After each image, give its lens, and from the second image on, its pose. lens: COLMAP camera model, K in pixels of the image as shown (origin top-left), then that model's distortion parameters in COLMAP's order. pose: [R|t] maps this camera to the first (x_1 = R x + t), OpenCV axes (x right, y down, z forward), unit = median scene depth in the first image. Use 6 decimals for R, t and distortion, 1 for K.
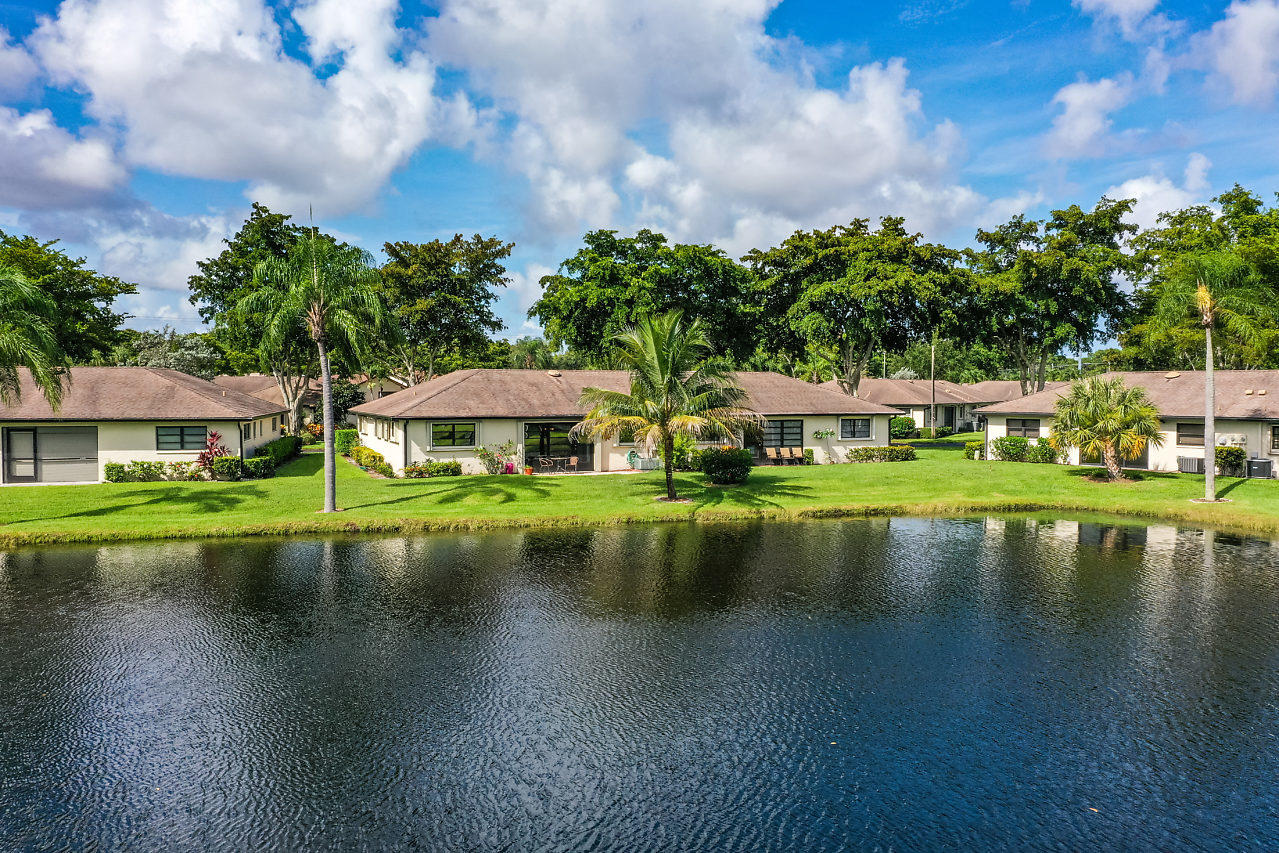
lens RADIAL K [[1025.9, 0, 635.0], [0, 1025.9, 445.0], [0, 0, 1]] dist [0.017511, -0.006291]
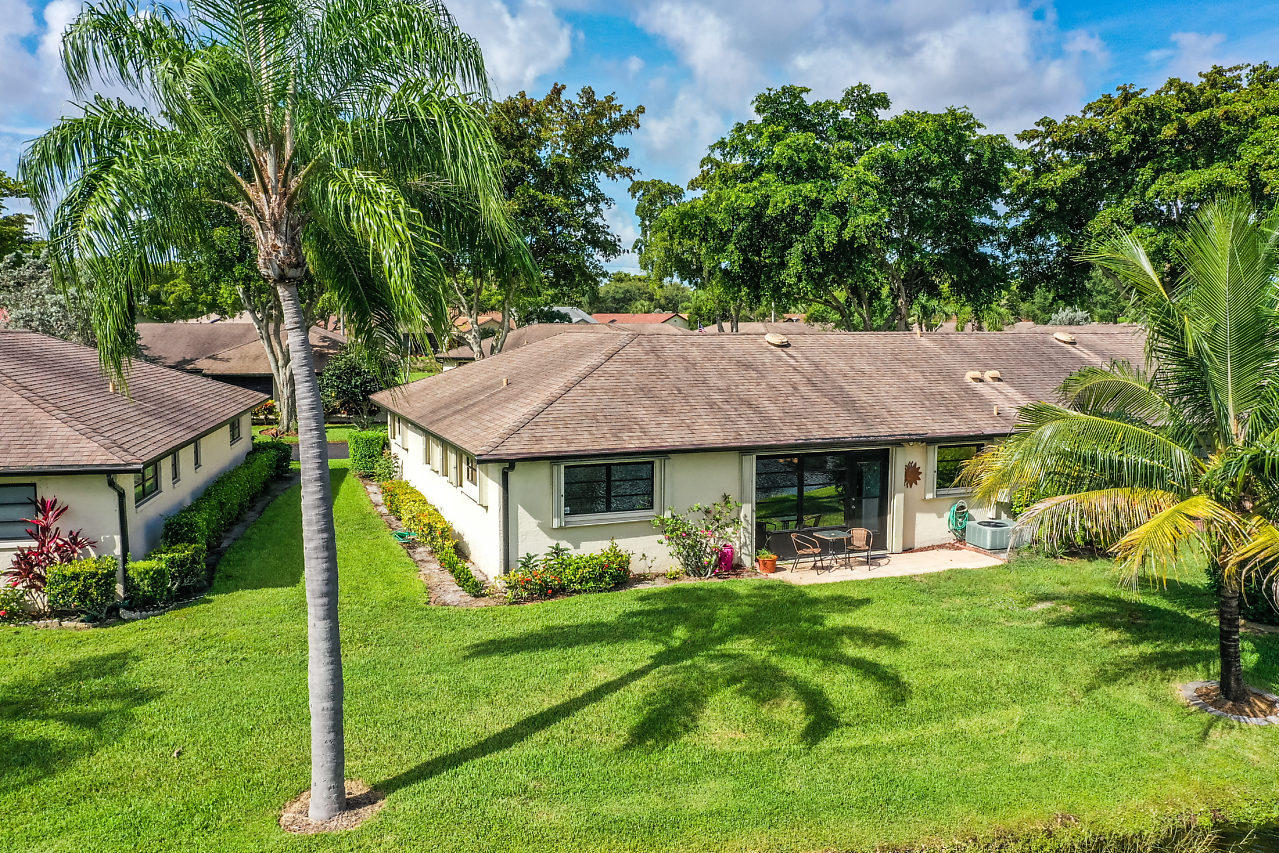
lens RADIAL K [[1025.9, 0, 635.0], [0, 1025.9, 445.0], [0, 0, 1]] dist [0.017511, -0.006291]
pose [[0.999863, 0.003838, -0.016125, -0.122219], [-0.002745, 0.997733, 0.067240, -0.045473], [0.016347, -0.067186, 0.997607, 0.428897]]
